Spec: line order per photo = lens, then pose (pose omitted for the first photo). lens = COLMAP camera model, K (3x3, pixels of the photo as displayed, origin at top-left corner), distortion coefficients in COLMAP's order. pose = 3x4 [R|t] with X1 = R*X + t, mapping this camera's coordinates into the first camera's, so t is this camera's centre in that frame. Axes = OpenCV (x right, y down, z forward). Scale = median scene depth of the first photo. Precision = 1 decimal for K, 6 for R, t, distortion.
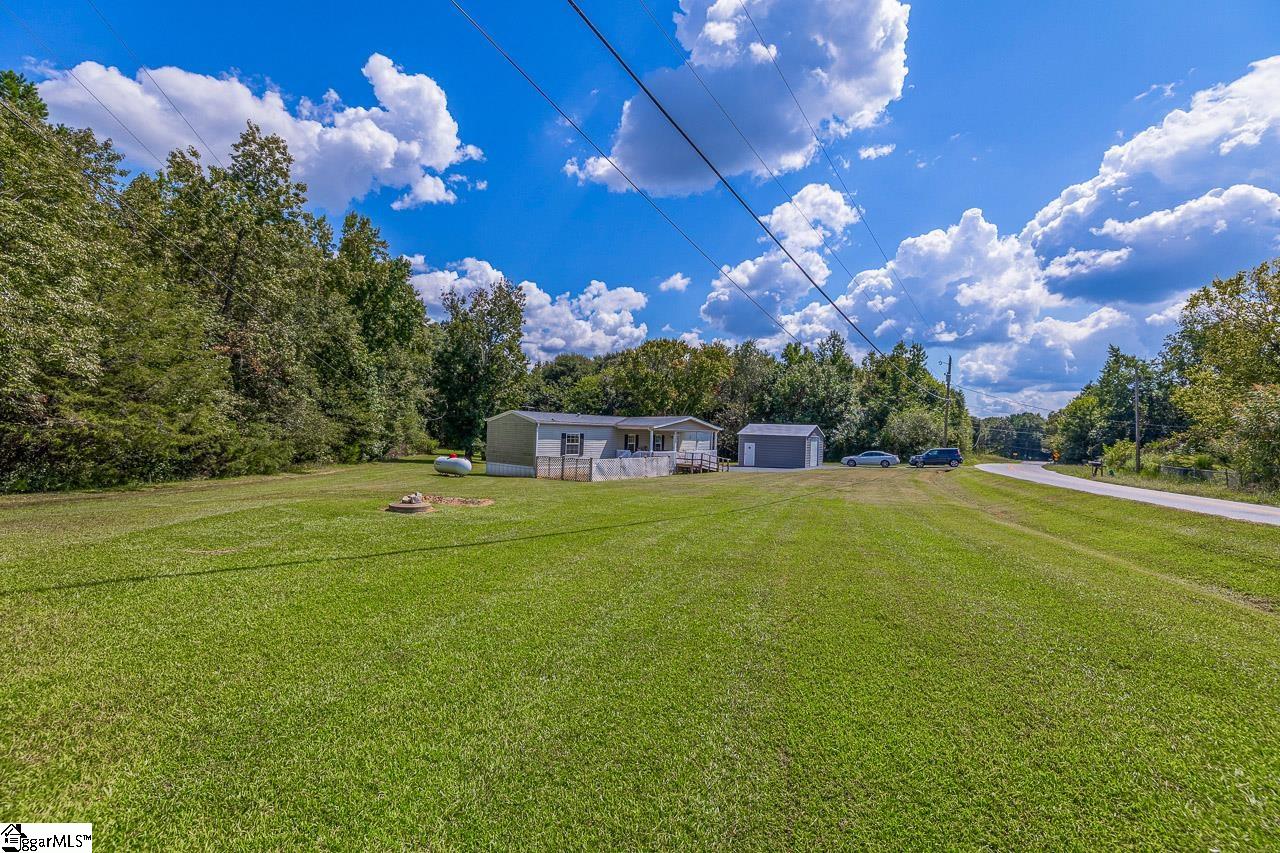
lens RADIAL K [[552.7, 0, 647.9], [0, 552.7, 424.2], [0, 0, 1]] dist [-0.001550, -0.000113]
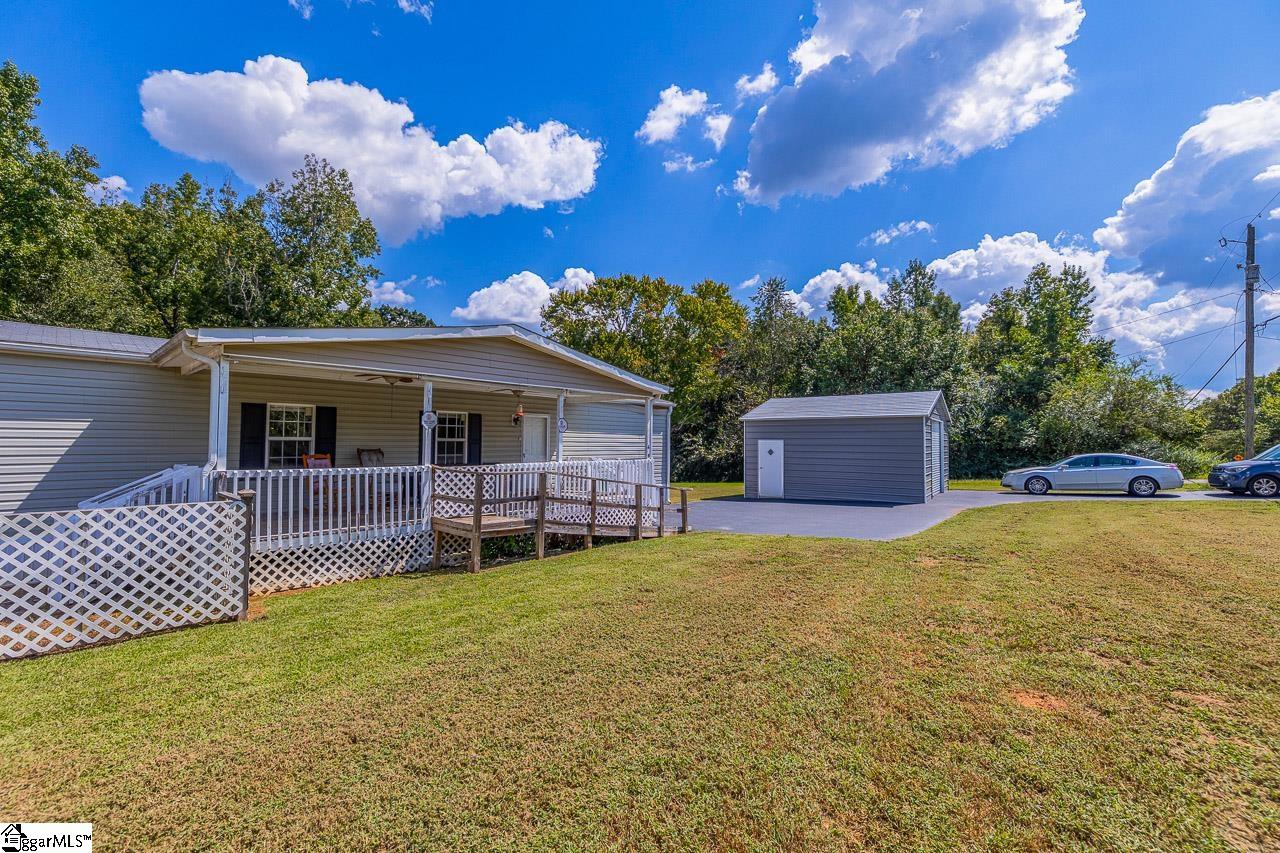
lens RADIAL K [[536.9, 0, 640.0], [0, 536.9, 426.5], [0, 0, 1]] dist [-0.000016, 0.000000]
pose [[0.996108, -0.026418, -0.084090, 0.120718], [0.024640, 0.999452, -0.022115, 0.029866], [0.084628, 0.019957, 0.996213, 0.590856]]
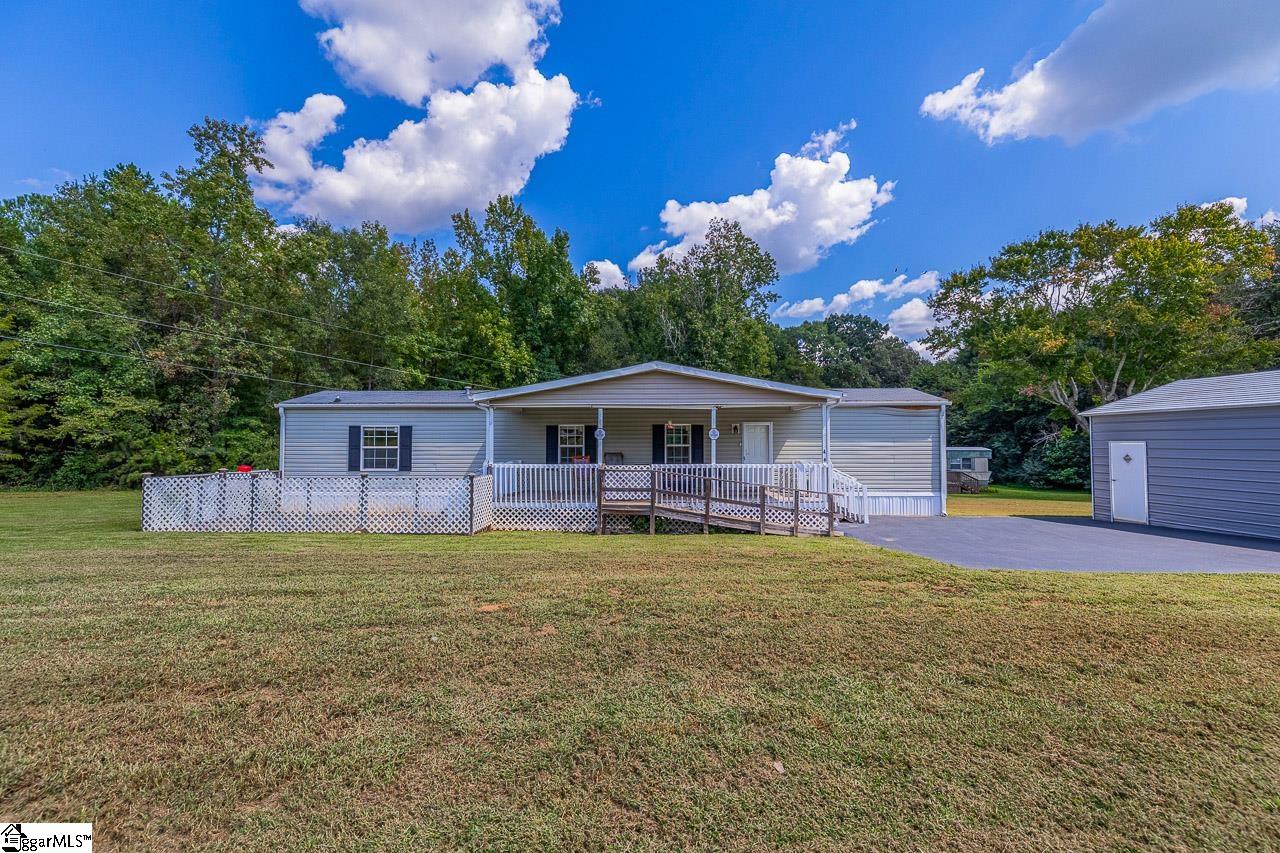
lens RADIAL K [[552.7, 0, 647.9], [0, 552.7, 424.2], [0, 0, 1]] dist [-0.001550, -0.000113]
pose [[0.593336, -0.057973, -0.802864, 0.267180], [0.028277, 0.998289, -0.051187, 0.032008], [0.804458, 0.007668, 0.593960, 0.616356]]
